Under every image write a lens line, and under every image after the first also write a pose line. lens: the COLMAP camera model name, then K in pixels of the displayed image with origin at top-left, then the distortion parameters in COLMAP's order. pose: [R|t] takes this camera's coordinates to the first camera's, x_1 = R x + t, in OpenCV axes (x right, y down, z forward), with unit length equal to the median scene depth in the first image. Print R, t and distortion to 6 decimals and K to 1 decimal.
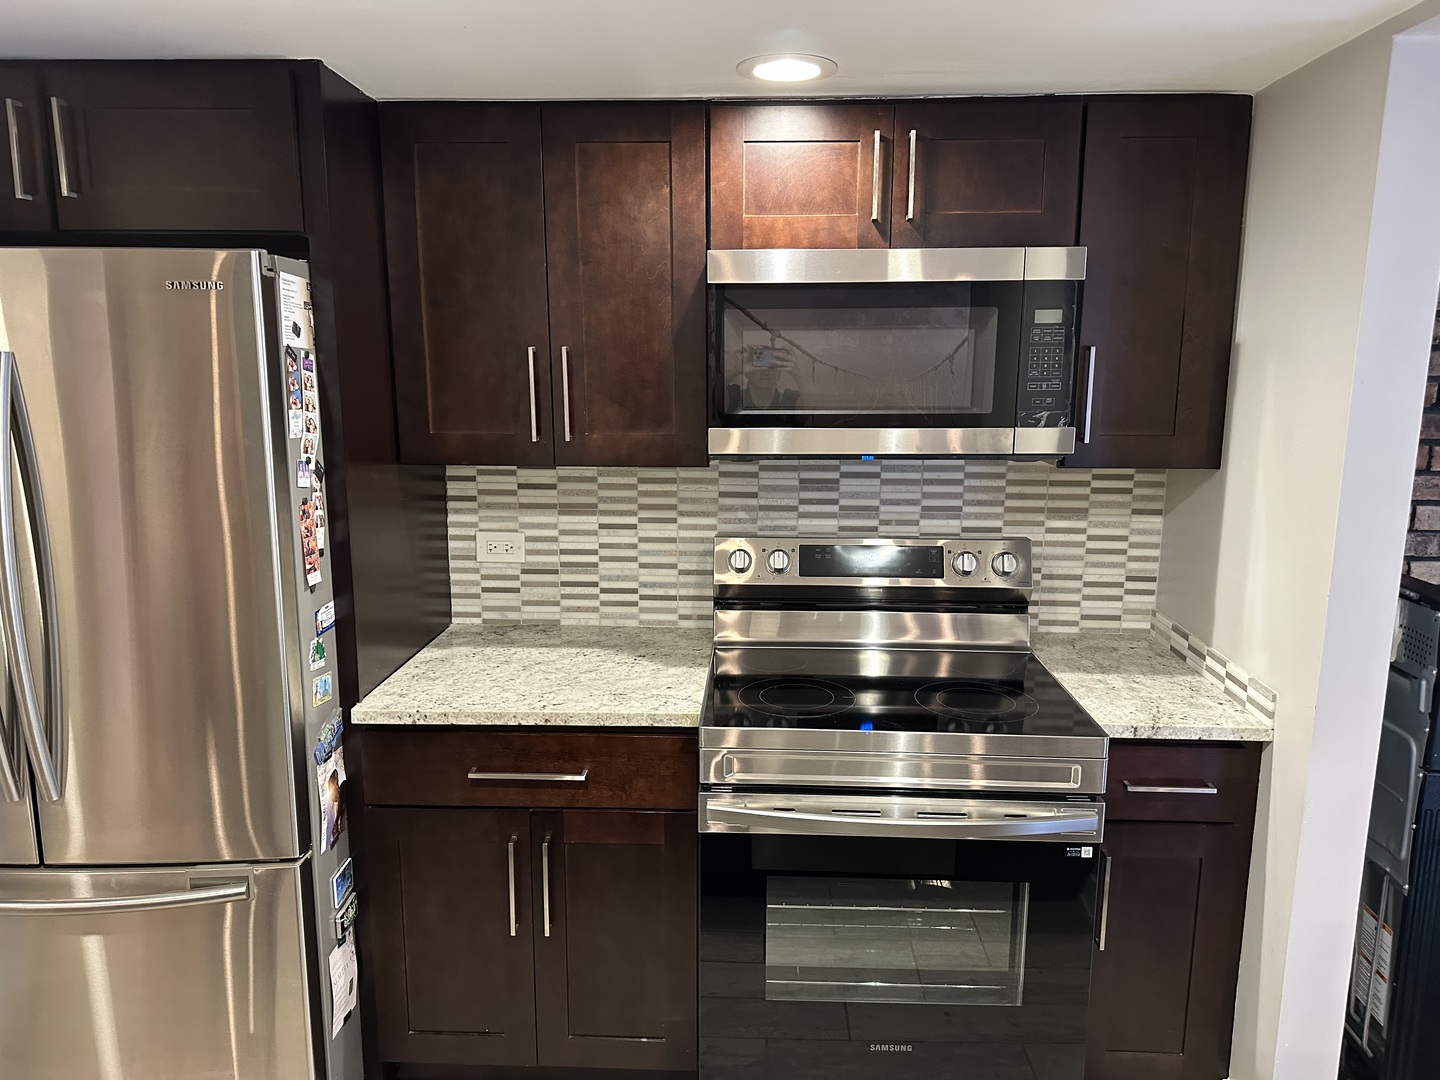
lens RADIAL K [[1006.2, 0, 731.9], [0, 1006.2, 537.8], [0, 0, 1]] dist [0.152818, -0.273195]
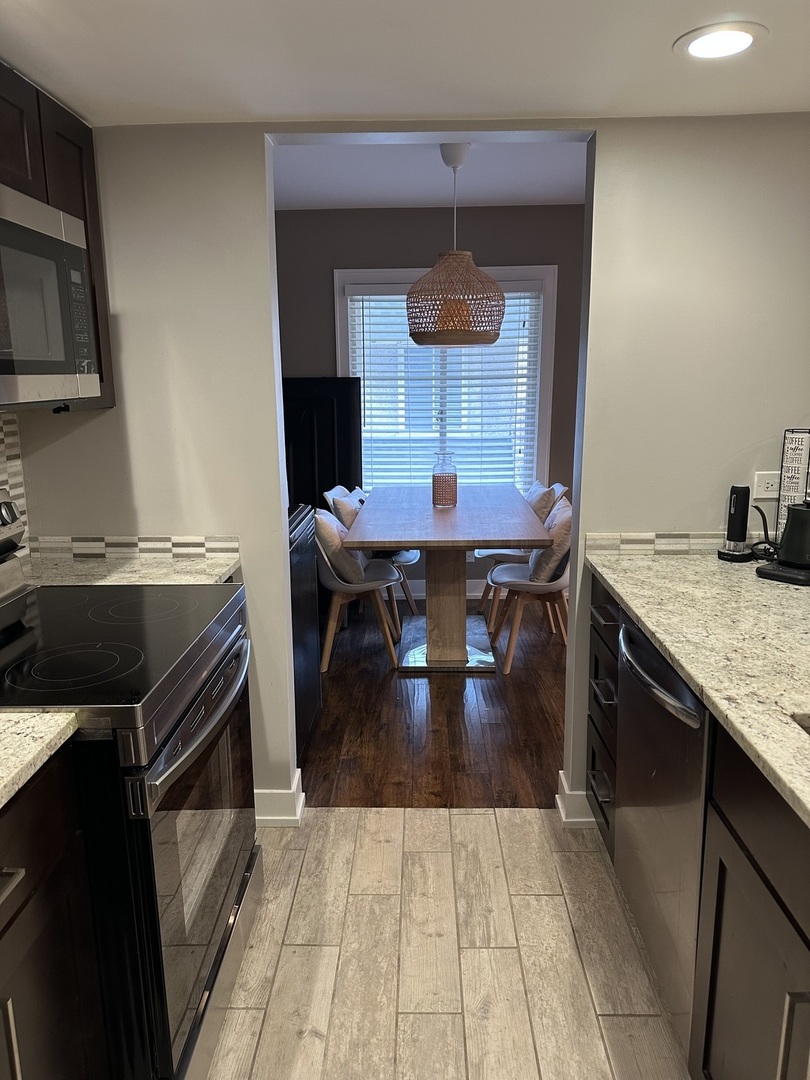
lens RADIAL K [[760.8, 0, 405.0], [0, 760.8, 540.0], [0, 0, 1]] dist [0.025408, -0.024735]
pose [[-0.014381, -0.216776, 0.976115, -0.487661], [0.191433, 0.957561, 0.215476, -0.037099], [-0.981400, 0.189959, 0.027727, 0.540193]]
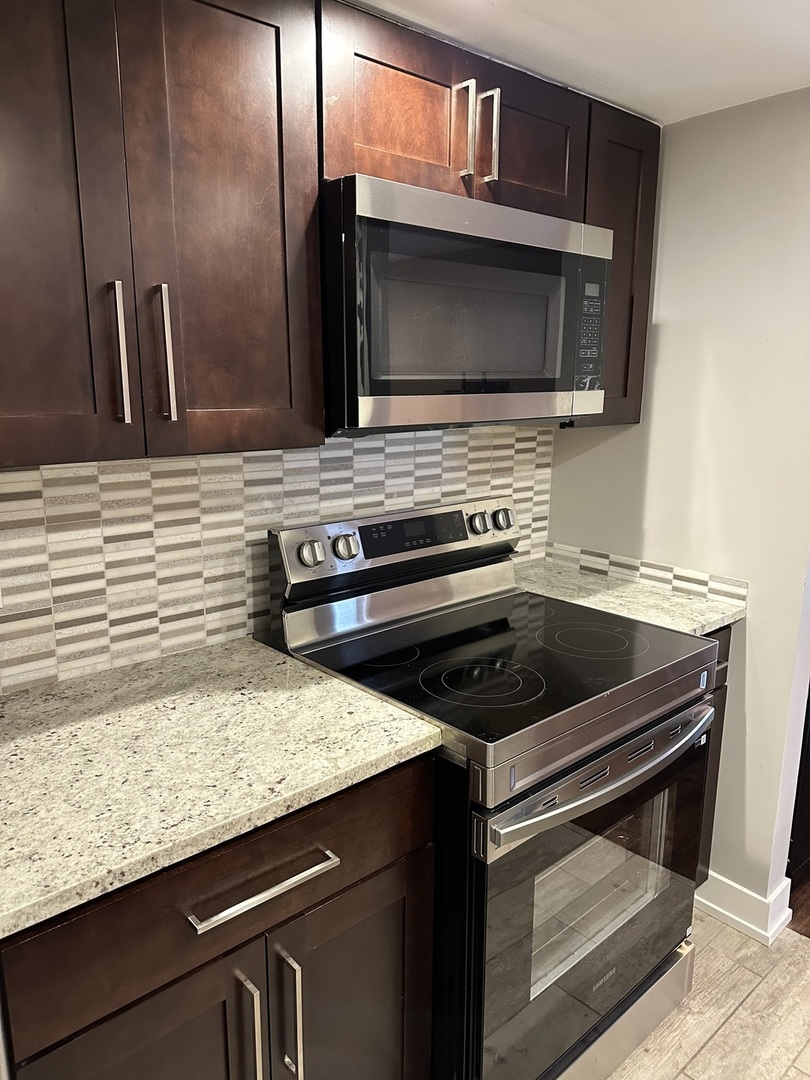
lens RADIAL K [[751.1, 0, 399.6], [0, 751.1, 535.9], [0, 0, 1]] dist [0.126661, -0.178026]
pose [[0.723387, -0.141234, 0.675844, -0.363970], [0.124295, 0.989501, 0.073742, -0.029917], [-0.679163, 0.030660, 0.733347, 0.433754]]
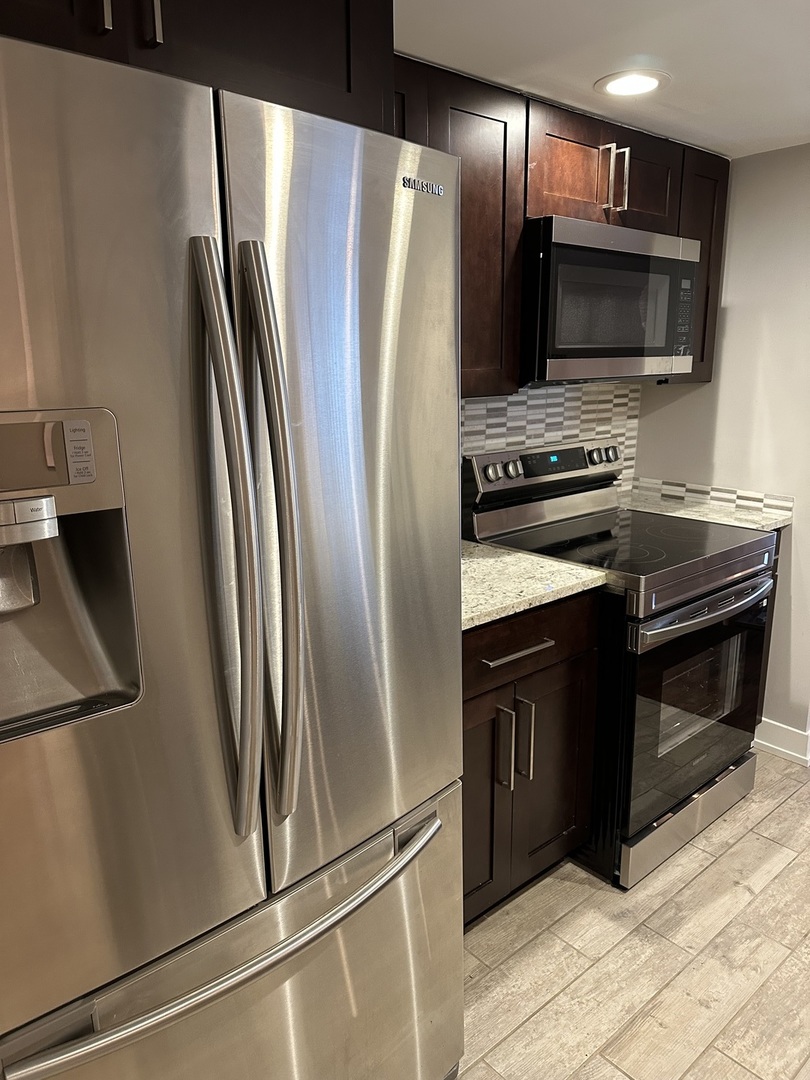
lens RADIAL K [[752.6, 0, 405.0], [0, 752.6, 540.0], [0, 0, 1]] dist [0.064595, -0.069572]
pose [[0.731607, -0.170103, 0.660164, -0.684918], [0.136153, 0.985319, 0.102997, -0.005684], [-0.667992, 0.014530, 0.744027, 0.342870]]
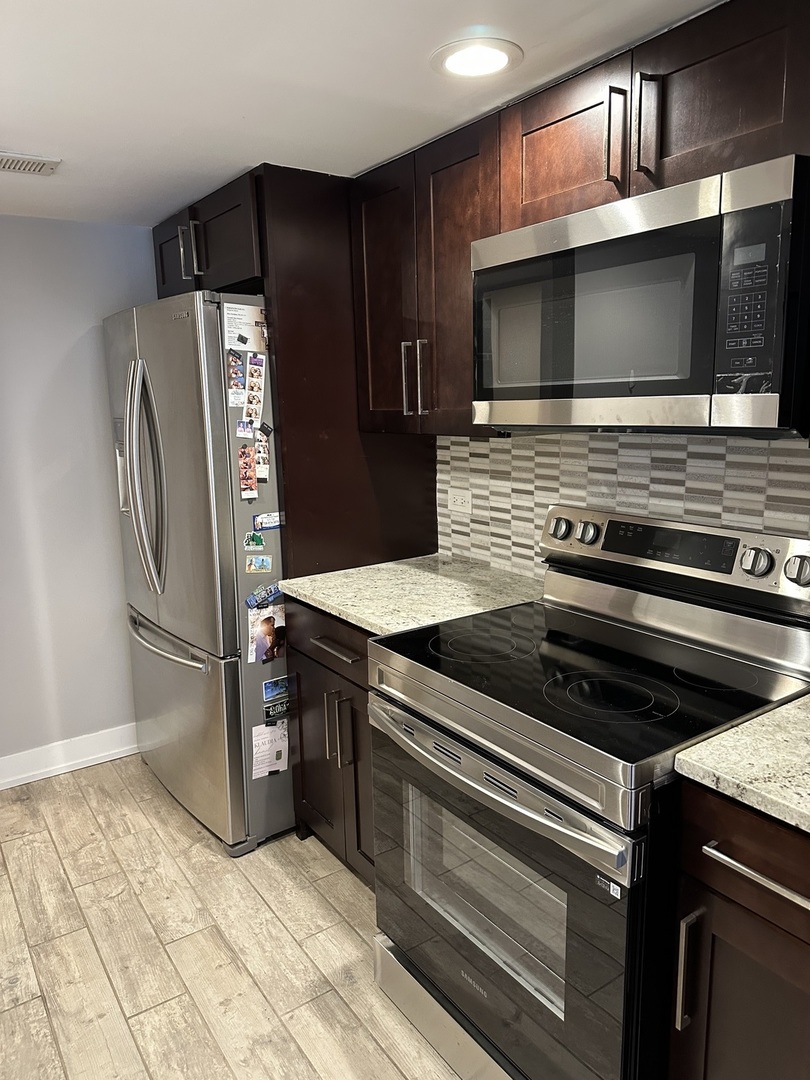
lens RADIAL K [[751.7, 0, 401.5], [0, 751.7, 548.8], [0, 0, 1]] dist [0.100469, -0.115992]
pose [[0.599651, 0.141287, -0.787691, 0.524766], [-0.114823, 0.989297, 0.090037, -0.008251], [0.791981, 0.036454, 0.609456, 0.345814]]
